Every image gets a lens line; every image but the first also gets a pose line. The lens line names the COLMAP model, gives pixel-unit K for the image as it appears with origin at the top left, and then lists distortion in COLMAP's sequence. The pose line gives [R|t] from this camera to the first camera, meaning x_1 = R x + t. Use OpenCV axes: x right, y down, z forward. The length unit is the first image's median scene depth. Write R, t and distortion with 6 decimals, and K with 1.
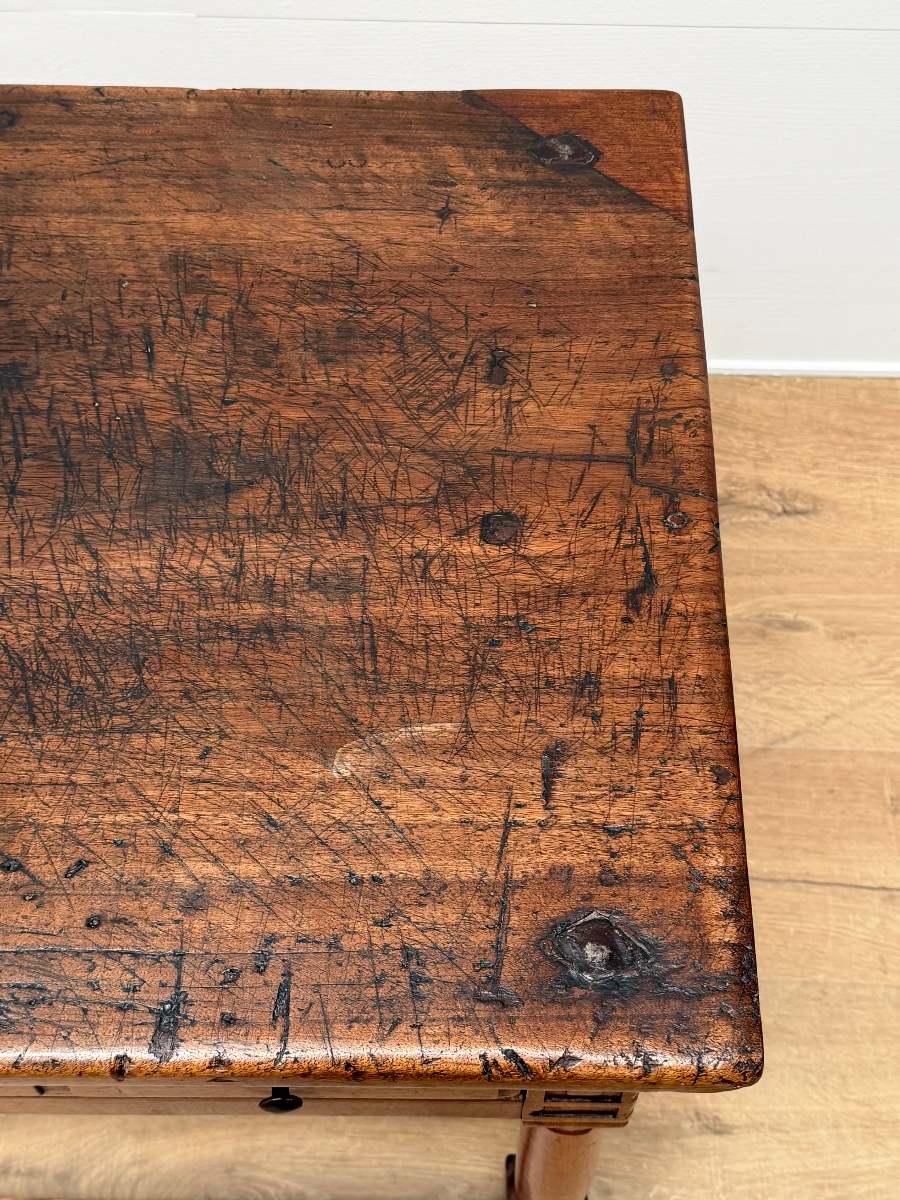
lens RADIAL K [[1613.9, 0, 439.6], [0, 1613.9, 596.1], [0, 0, 1]] dist [0.198477, -0.441351]
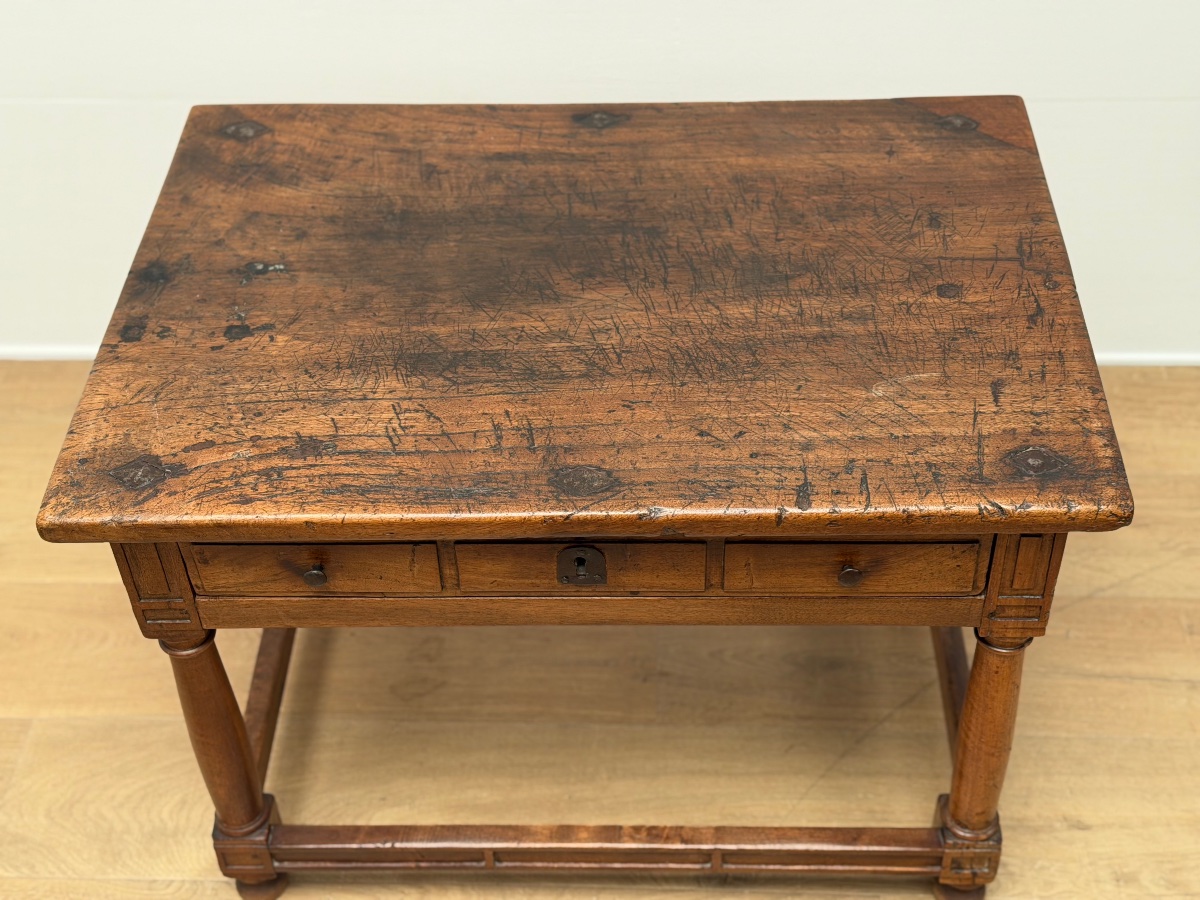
lens RADIAL K [[1705.5, 0, 591.0], [0, 1705.5, 438.2], [0, 0, 1]] dist [0.158423, -0.121319]
pose [[0.999420, -0.009672, -0.032664, -0.287188], [0.000755, 0.964898, -0.262626, 0.594229], [0.034058, 0.262448, 0.964345, -0.755142]]
